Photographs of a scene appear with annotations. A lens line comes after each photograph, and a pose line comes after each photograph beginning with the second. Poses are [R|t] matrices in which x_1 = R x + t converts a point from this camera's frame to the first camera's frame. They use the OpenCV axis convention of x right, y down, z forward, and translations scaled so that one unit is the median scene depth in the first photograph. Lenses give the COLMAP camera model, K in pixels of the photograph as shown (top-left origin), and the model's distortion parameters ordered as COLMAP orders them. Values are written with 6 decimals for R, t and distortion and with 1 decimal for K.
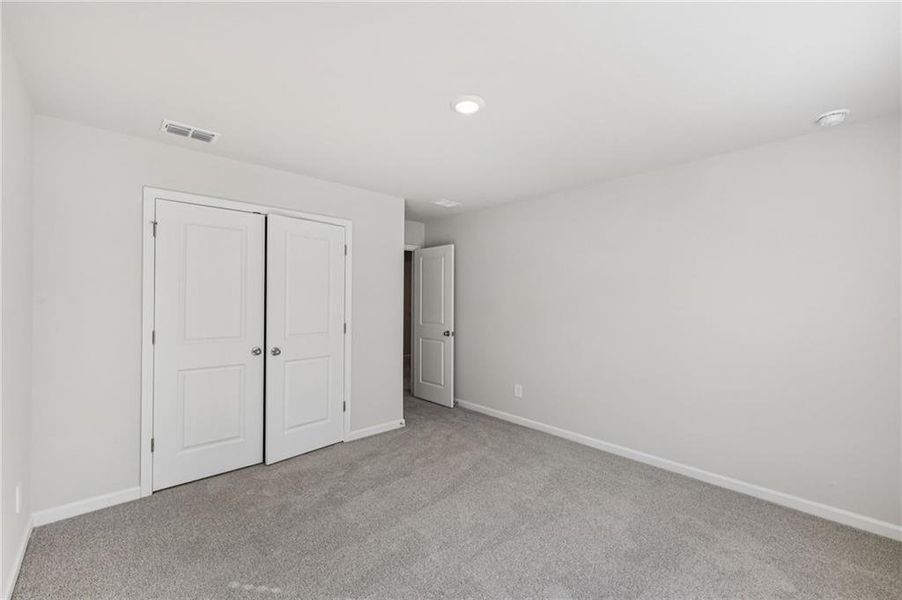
lens RADIAL K [[366.7, 0, 454.1], [0, 366.7, 299.4], [0, 0, 1]] dist [0.004592, -0.000290]
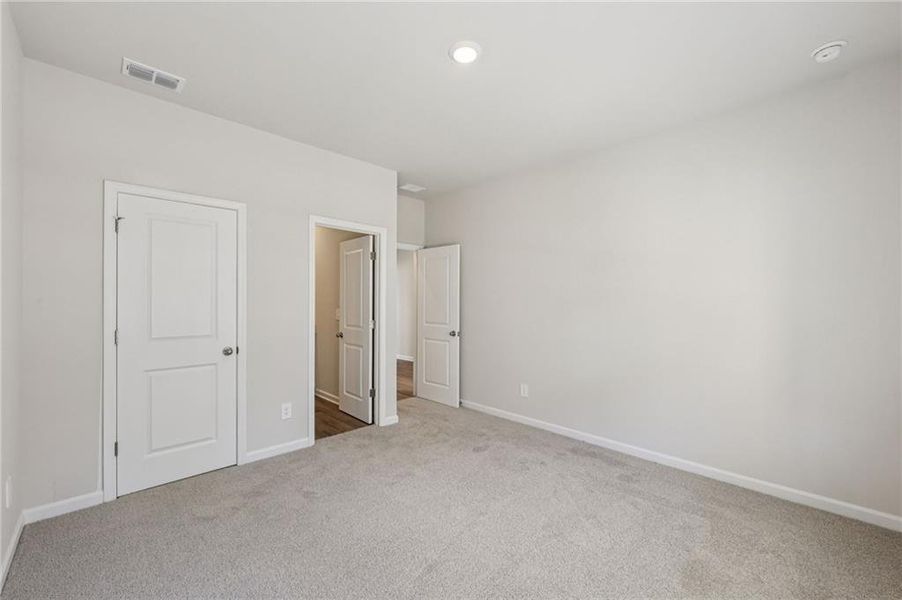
lens RADIAL K [[366.7, 0, 450.3], [0, 366.7, 304.2], [0, 0, 1]] dist [0.004592, -0.000290]
pose [[0.999648, 0.004039, -0.026230, 0.069655], [-0.003703, 0.999910, 0.012861, 0.001198], [0.026279, -0.012759, 0.999573, 0.053608]]
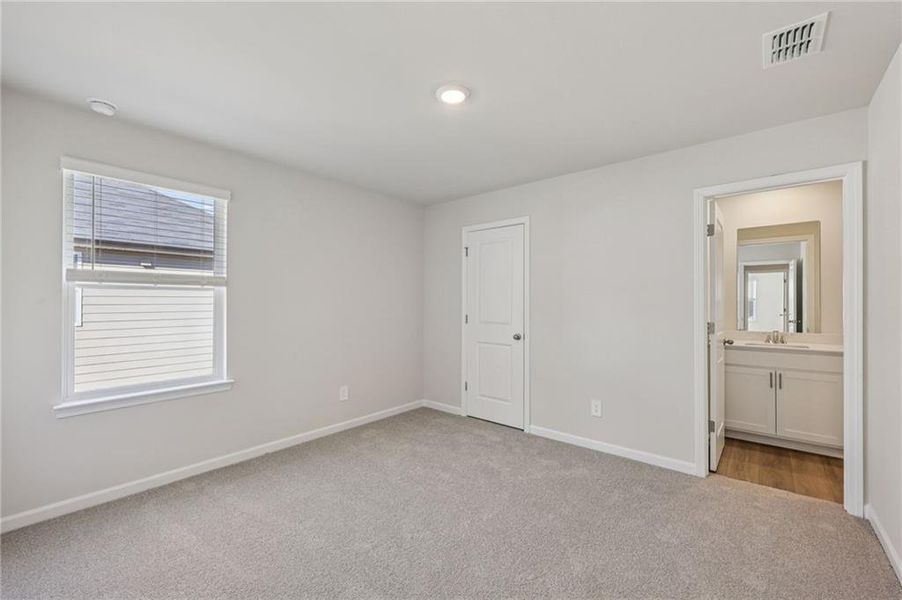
lens RADIAL K [[366.7, 0, 449.3], [0, 366.7, 295.4], [0, 0, 1]] dist [0.004592, -0.000290]
pose [[0.080658, -0.006892, -0.996718, 0.664441], [0.010357, 0.999928, -0.006076, 0.007479], [0.996688, -0.009833, 0.080724, 0.687847]]
